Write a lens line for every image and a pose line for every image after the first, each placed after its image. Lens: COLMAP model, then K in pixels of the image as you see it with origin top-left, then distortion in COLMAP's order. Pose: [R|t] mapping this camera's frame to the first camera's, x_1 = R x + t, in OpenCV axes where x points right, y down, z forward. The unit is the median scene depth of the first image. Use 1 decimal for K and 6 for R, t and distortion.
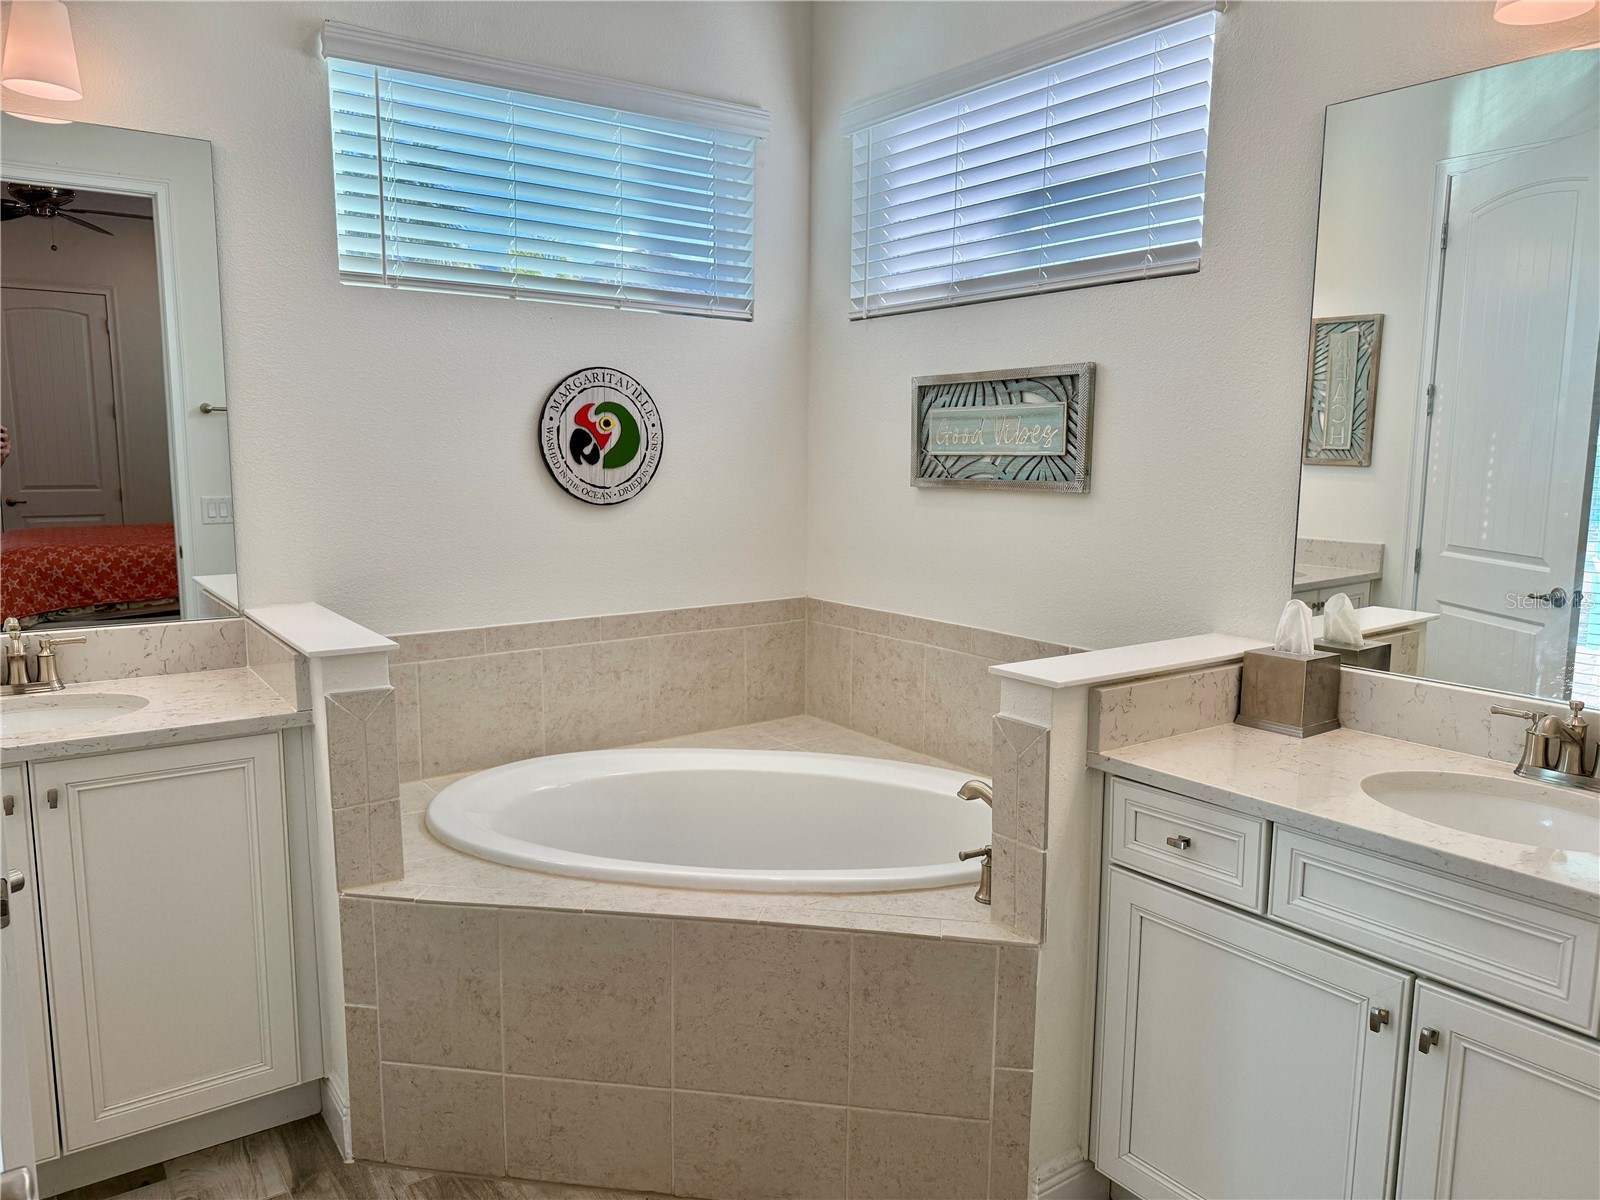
lens RADIAL K [[1123.8, 0, 799.9], [0, 1123.8, 596.2], [0, 0, 1]] dist [0.055427, -0.070244]
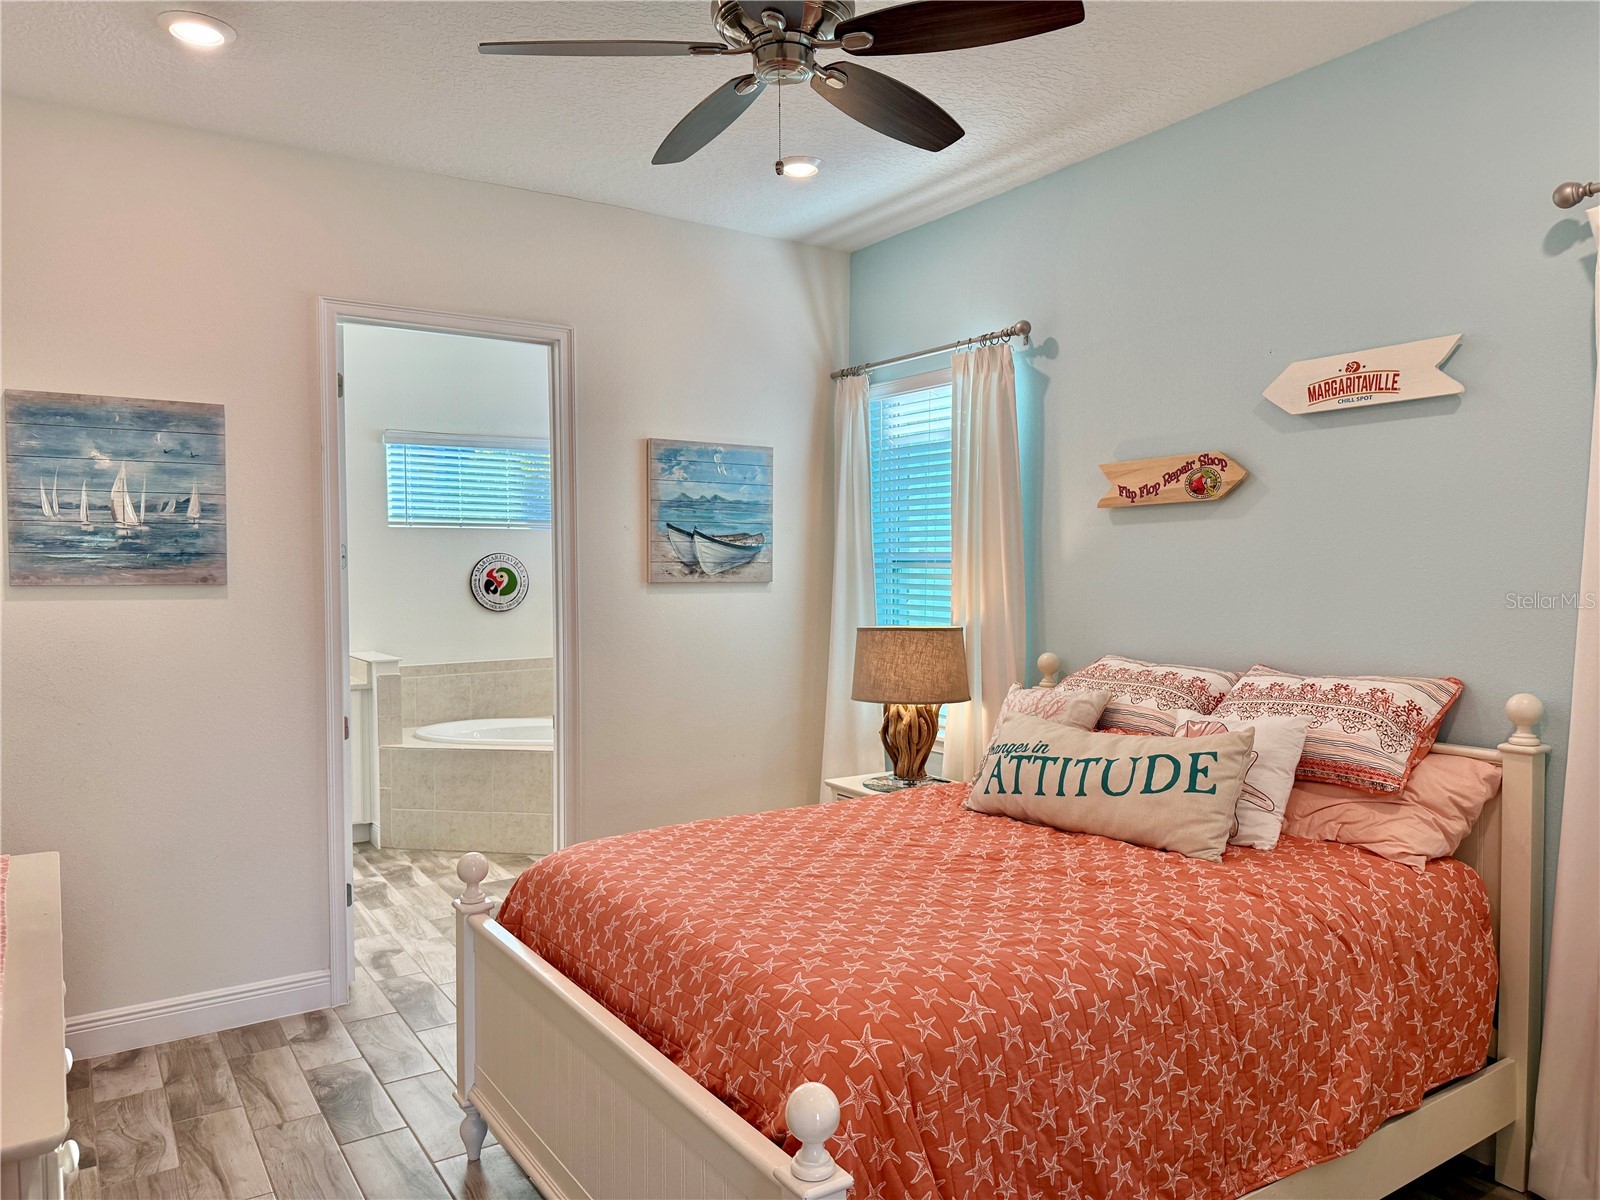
lens RADIAL K [[1123.8, 0, 838.7], [0, 1123.8, 590.5], [0, 0, 1]] dist [0.055427, -0.070244]
pose [[0.999918, -0.007708, -0.010226, 0.558803], [0.006574, 0.994277, -0.106629, 0.130792], [0.010990, 0.106553, 0.994246, -1.330516]]
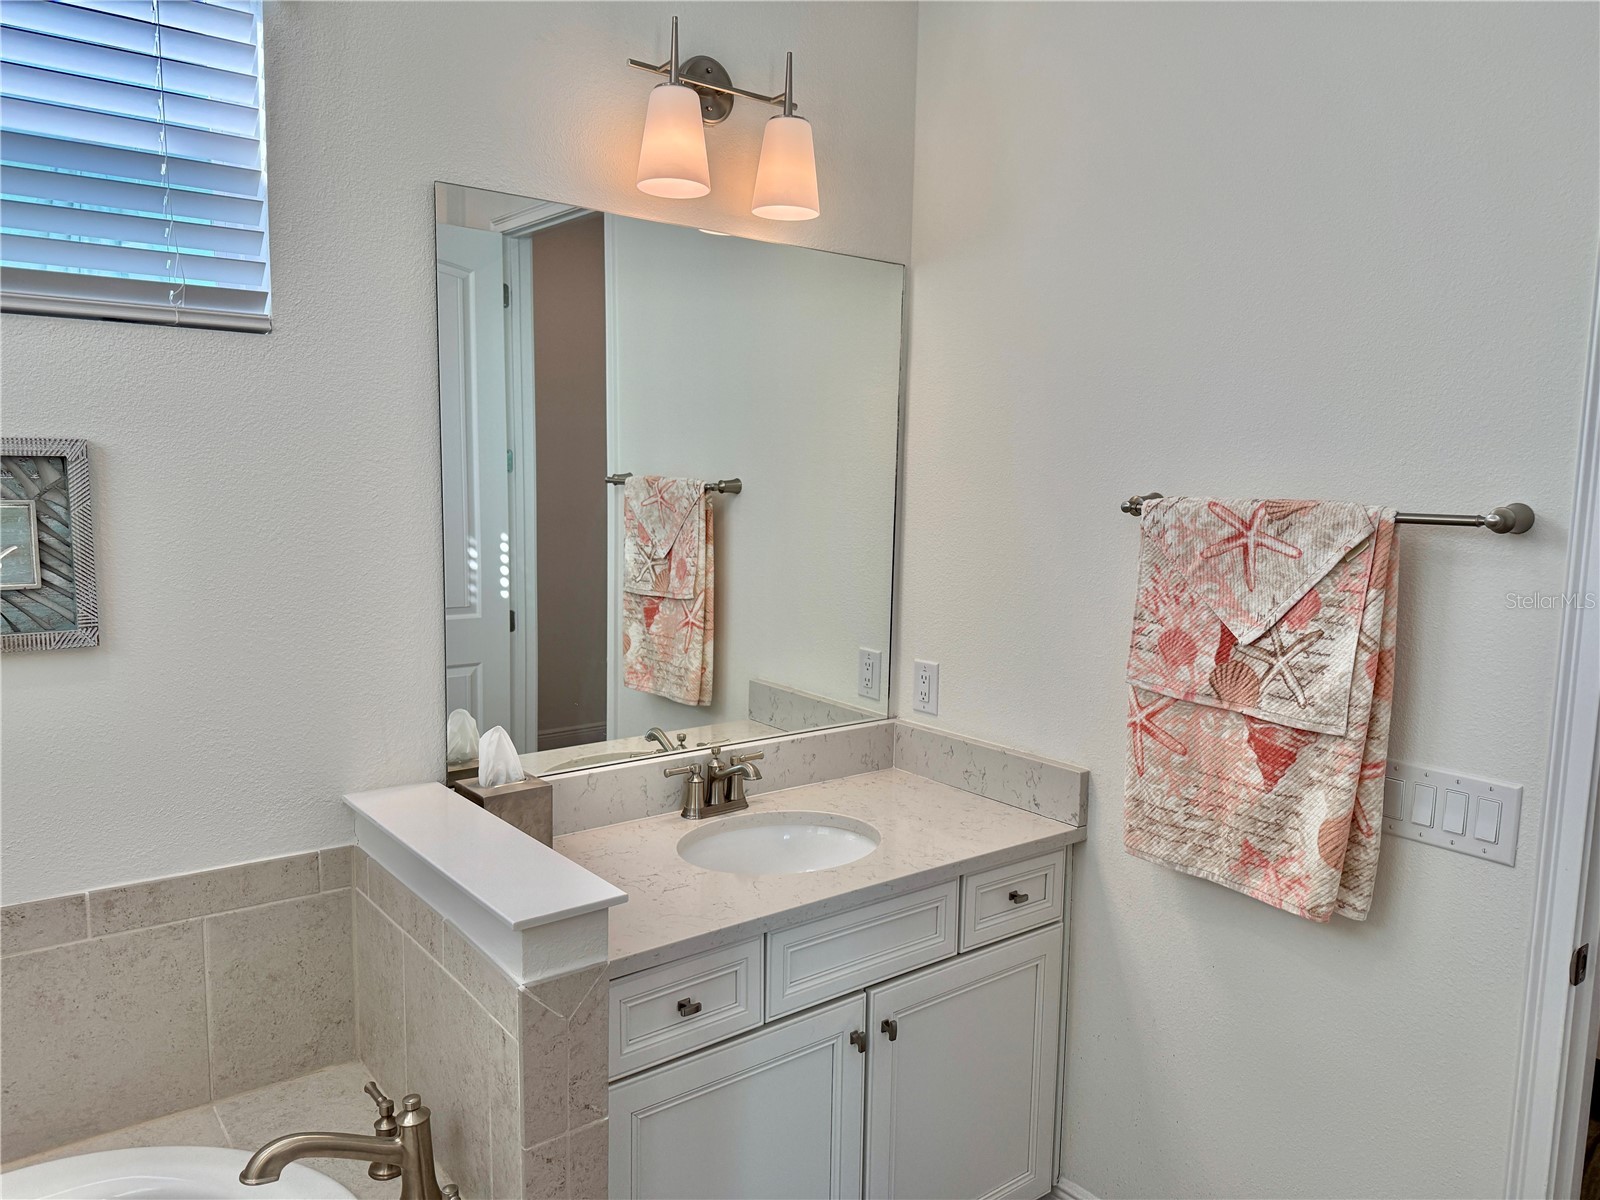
lens RADIAL K [[1123.8, 0, 797.8], [0, 1123.8, 605.9], [0, 0, 1]] dist [0.055427, -0.070244]
pose [[-0.028857, -0.121345, 0.992191, -0.321819], [0.116996, 0.985372, 0.123914, -0.123293], [-0.992713, 0.119658, -0.014238, 0.526243]]
